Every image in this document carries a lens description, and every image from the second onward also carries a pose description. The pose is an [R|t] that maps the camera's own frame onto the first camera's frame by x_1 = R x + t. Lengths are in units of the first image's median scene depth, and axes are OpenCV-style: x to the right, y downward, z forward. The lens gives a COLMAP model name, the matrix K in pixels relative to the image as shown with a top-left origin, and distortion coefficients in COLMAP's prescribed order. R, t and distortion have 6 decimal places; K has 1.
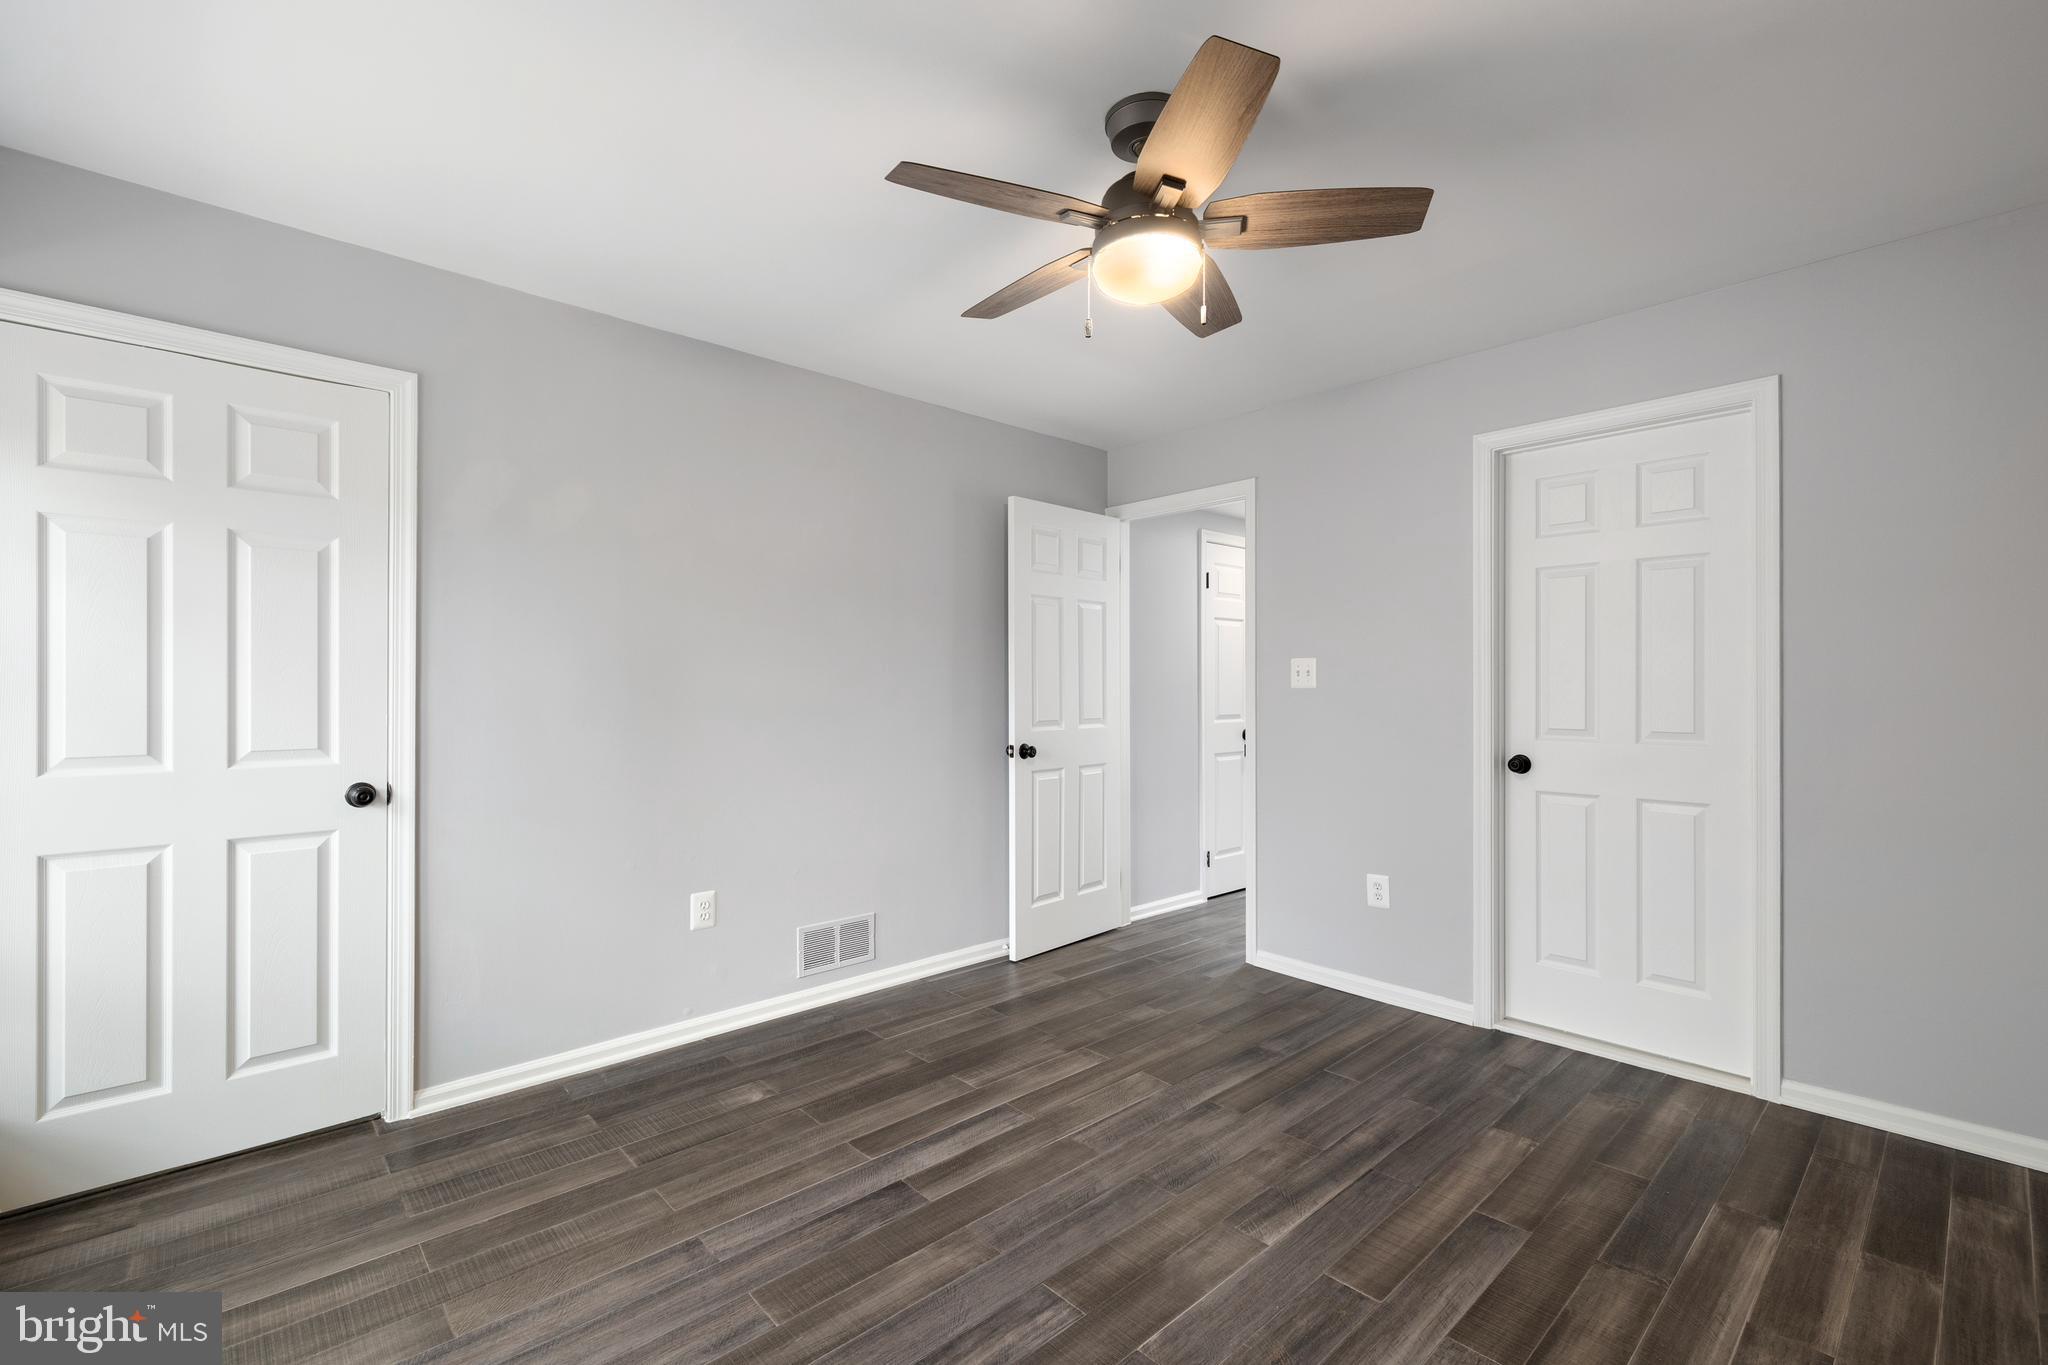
lens RADIAL K [[870.8, 0, 1019.9], [0, 870.8, 696.0], [0, 0, 1]] dist [0.000965, -0.000254]
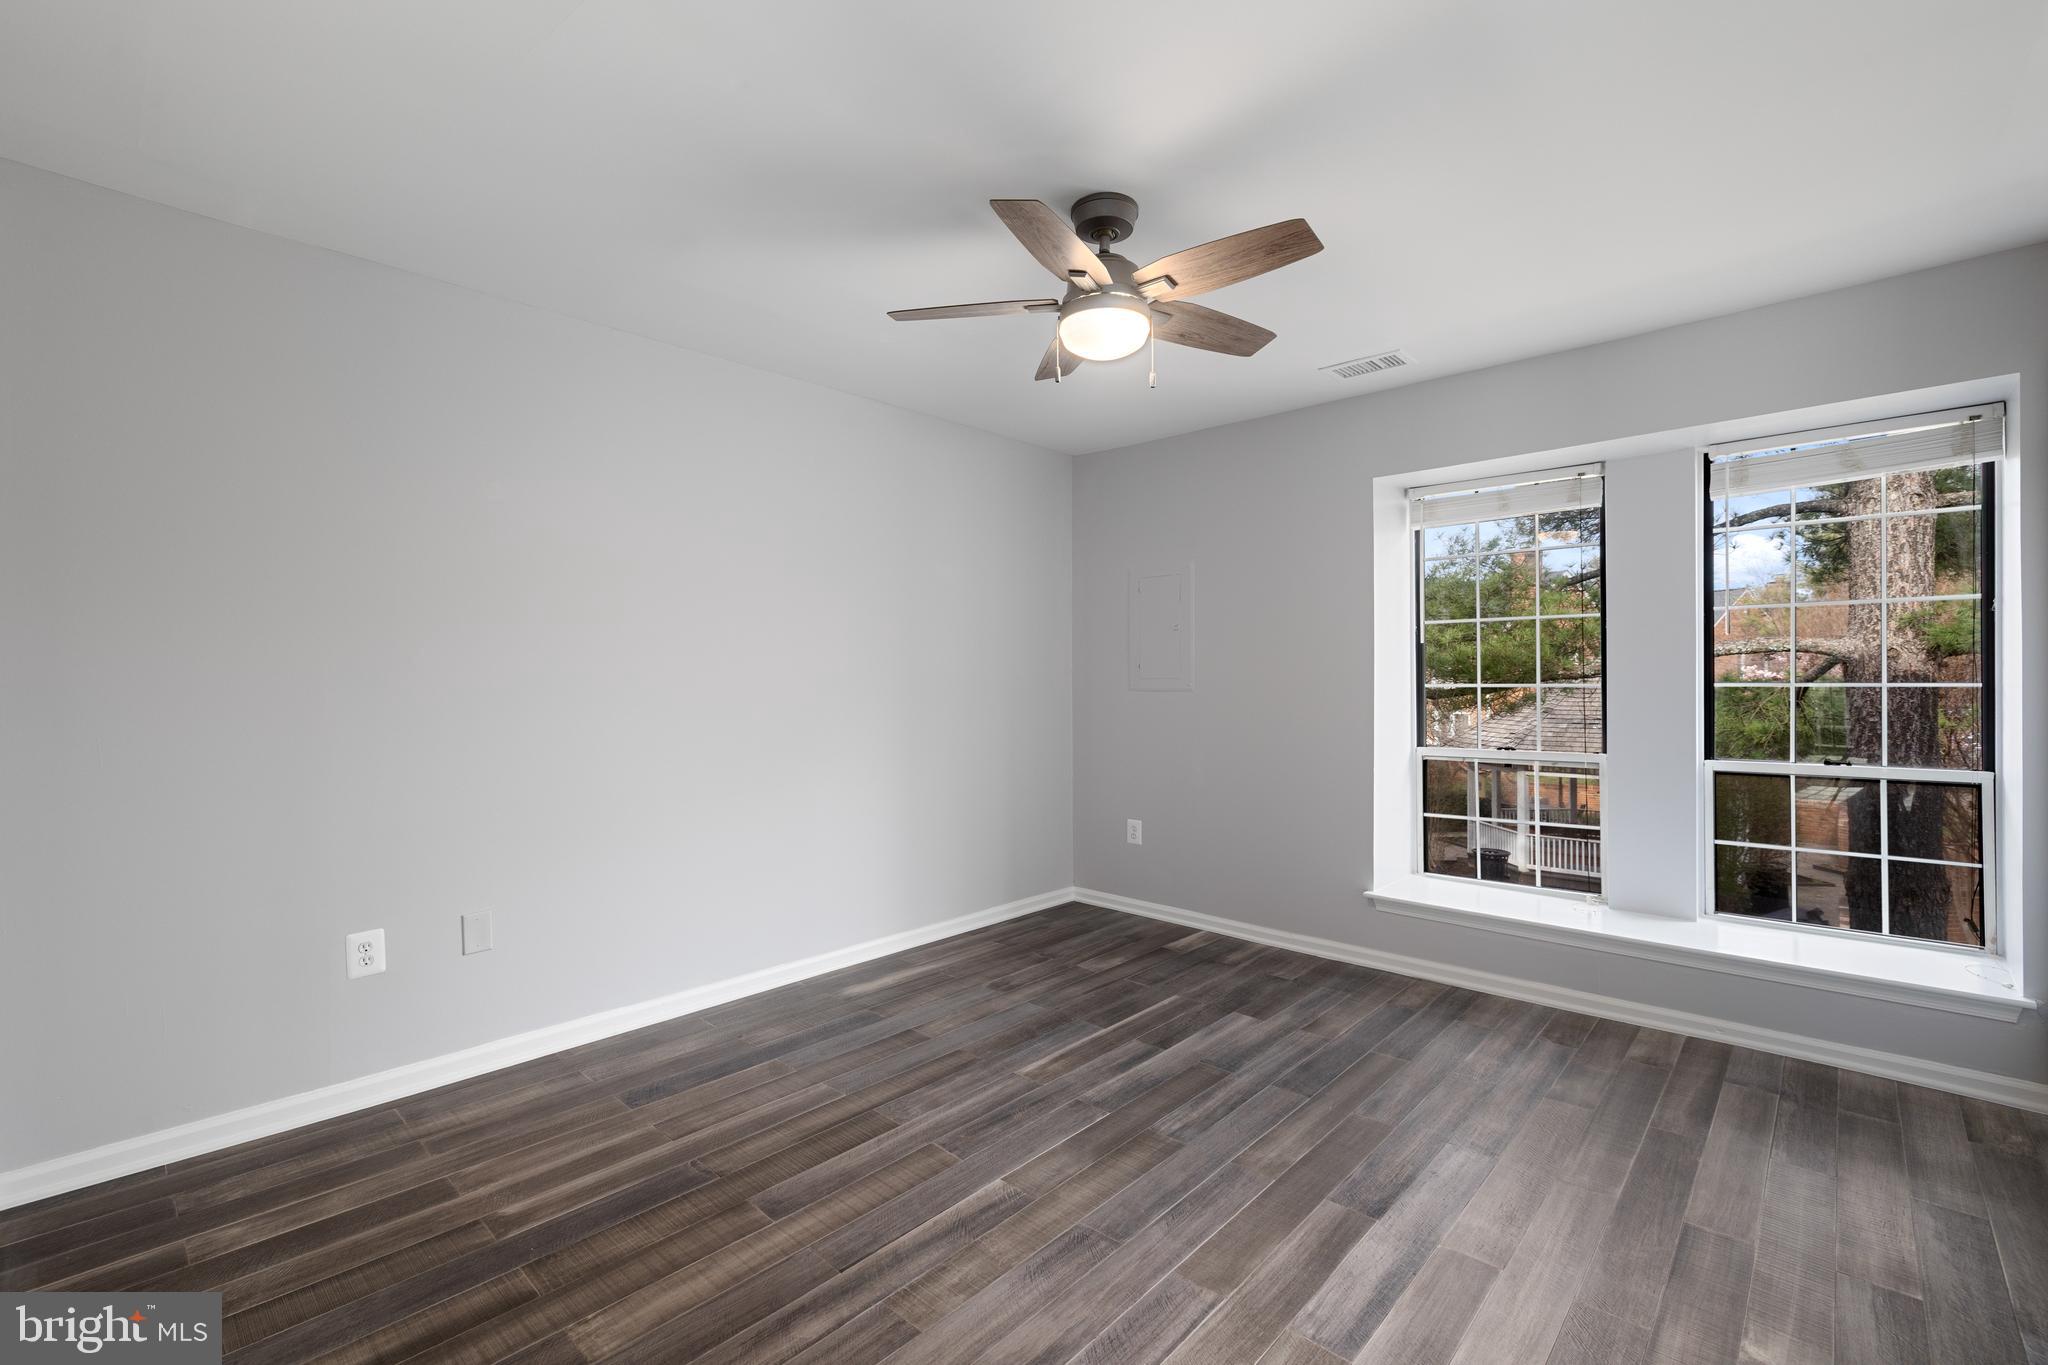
lens RADIAL K [[870.8, 0, 1019.9], [0, 870.8, 696.0], [0, 0, 1]] dist [0.000965, -0.000254]
pose [[-0.996518, 0.004392, -0.083258, 0.330971], [0.001857, 0.999533, 0.030506, -0.021445], [0.083353, 0.030245, -0.996061, 1.978016]]
